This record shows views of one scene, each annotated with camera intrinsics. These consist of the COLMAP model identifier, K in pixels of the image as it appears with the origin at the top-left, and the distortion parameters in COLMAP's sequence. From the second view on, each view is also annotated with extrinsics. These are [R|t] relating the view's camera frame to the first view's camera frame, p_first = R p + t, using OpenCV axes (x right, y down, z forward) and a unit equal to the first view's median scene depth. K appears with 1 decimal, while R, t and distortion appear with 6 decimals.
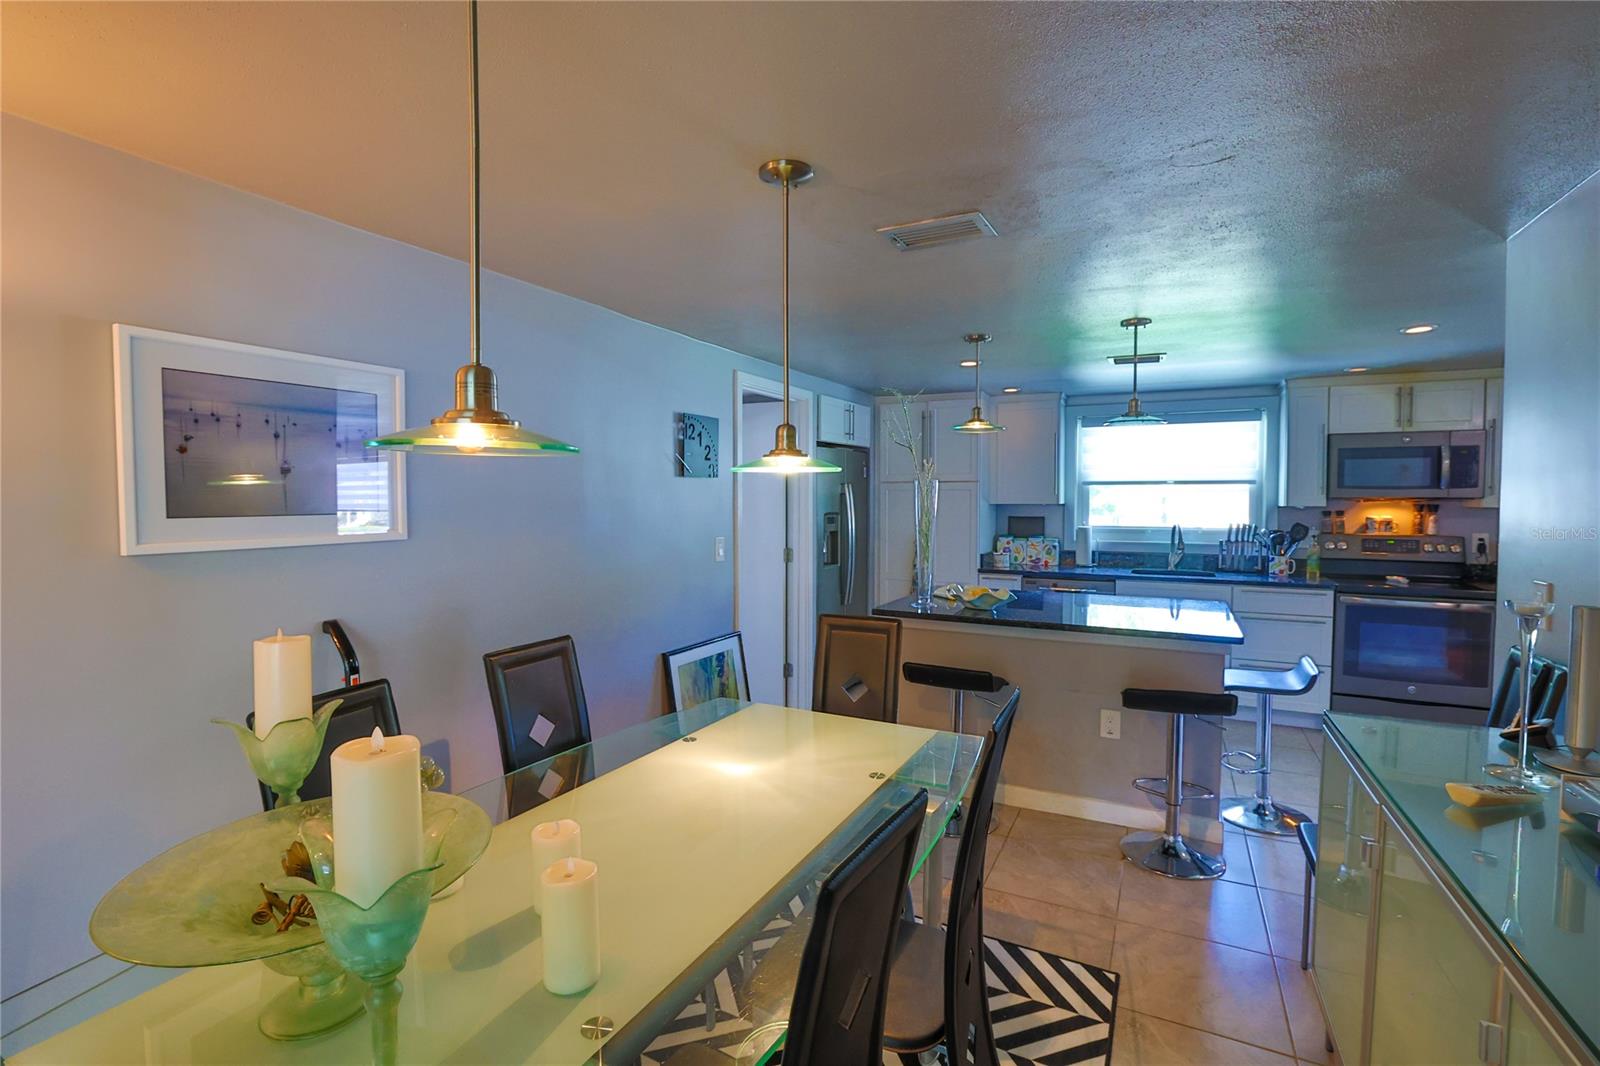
lens RADIAL K [[725.5, 0, 798.4], [0, 725.5, 525.1], [0, 0, 1]] dist [-0.036519, 0.011211]
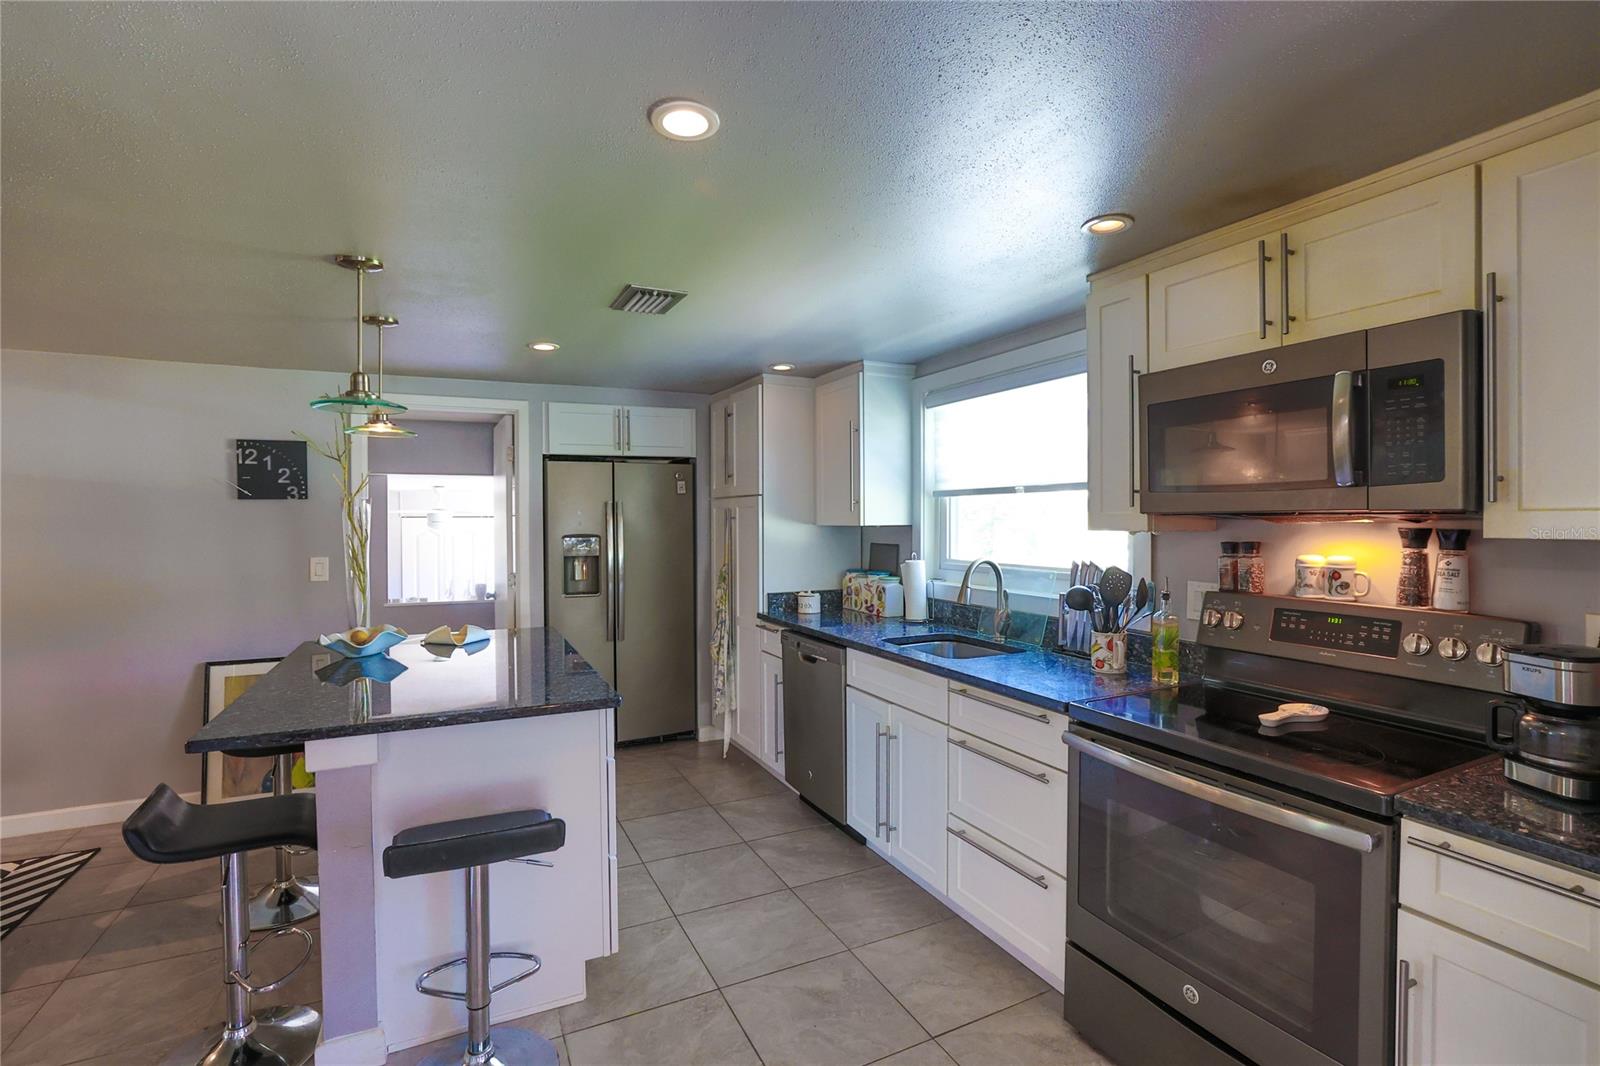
lens RADIAL K [[725.5, 0, 796.8], [0, 725.5, 526.6], [0, 0, 1]] dist [-0.036519, 0.011211]
pose [[0.797836, 0.003945, -0.602862, 0.839113], [-0.020031, 0.999600, -0.019967, -0.015793], [0.602542, 0.028006, 0.797596, 0.492635]]
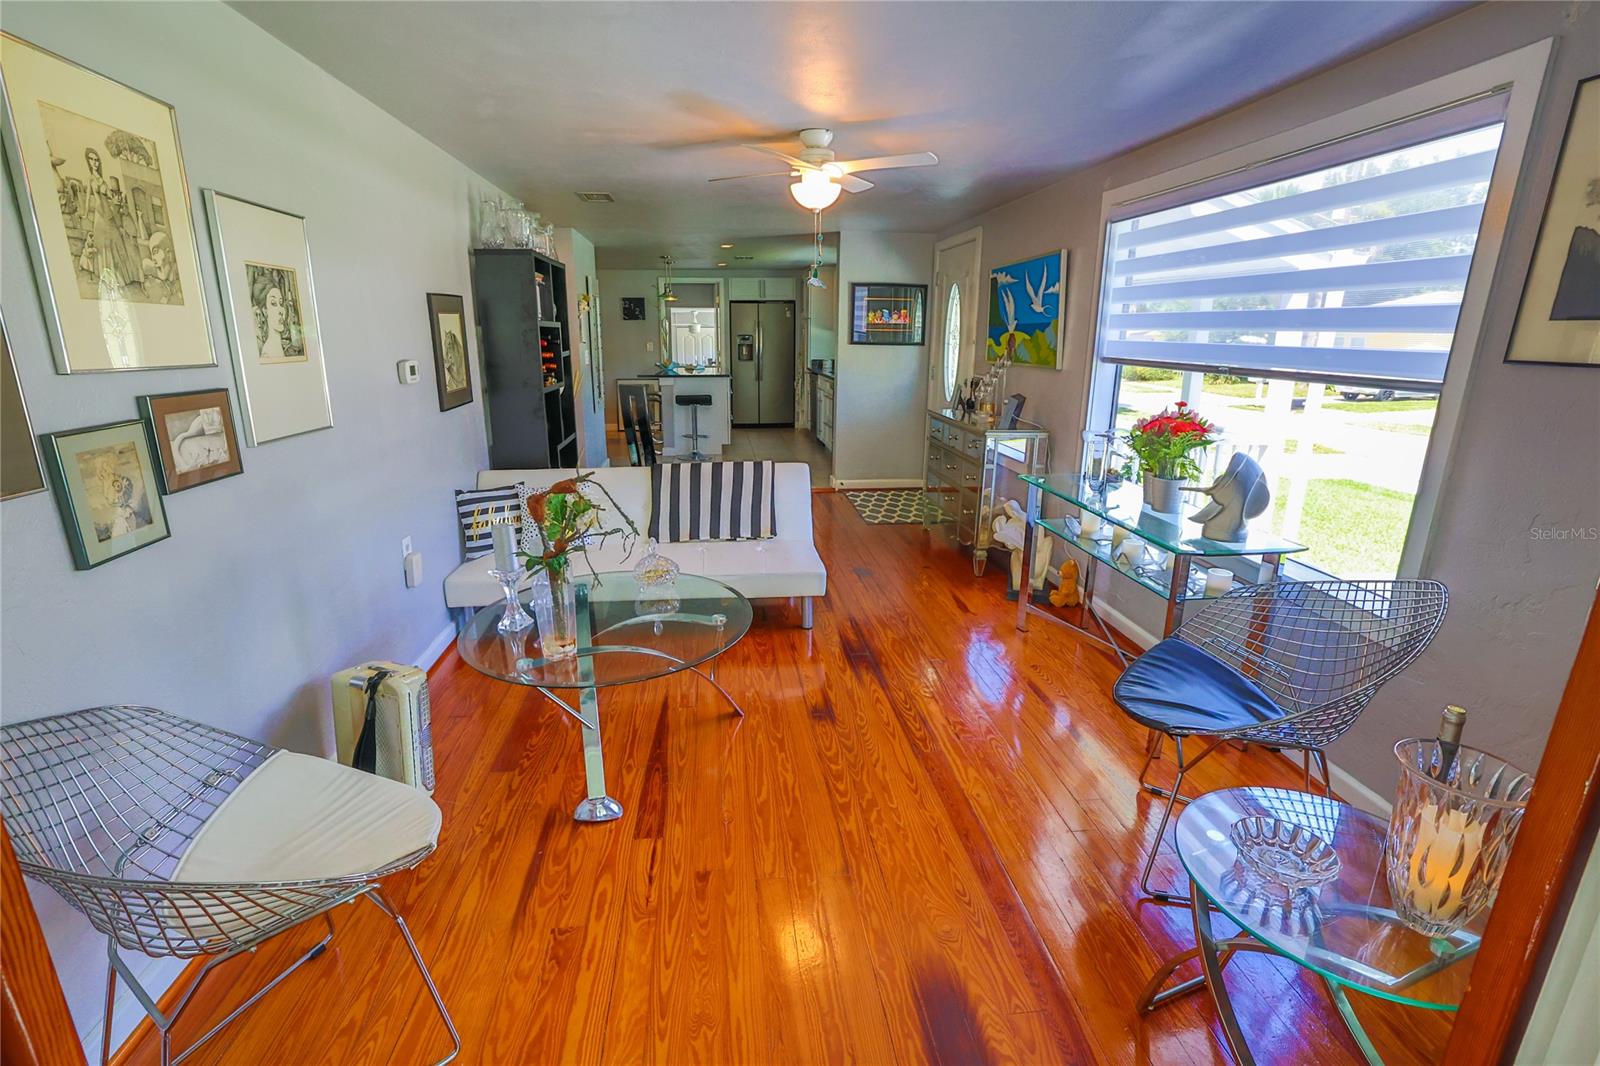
lens RADIAL K [[725.5, 0, 800.1], [0, 725.5, 532.5], [0, 0, 1]] dist [-0.036519, 0.011211]
pose [[0.548285, 0.223925, -0.805755, 2.079143], [-0.036192, 0.968937, 0.244647, 0.019122], [0.835508, -0.104975, 0.539358, -0.055436]]
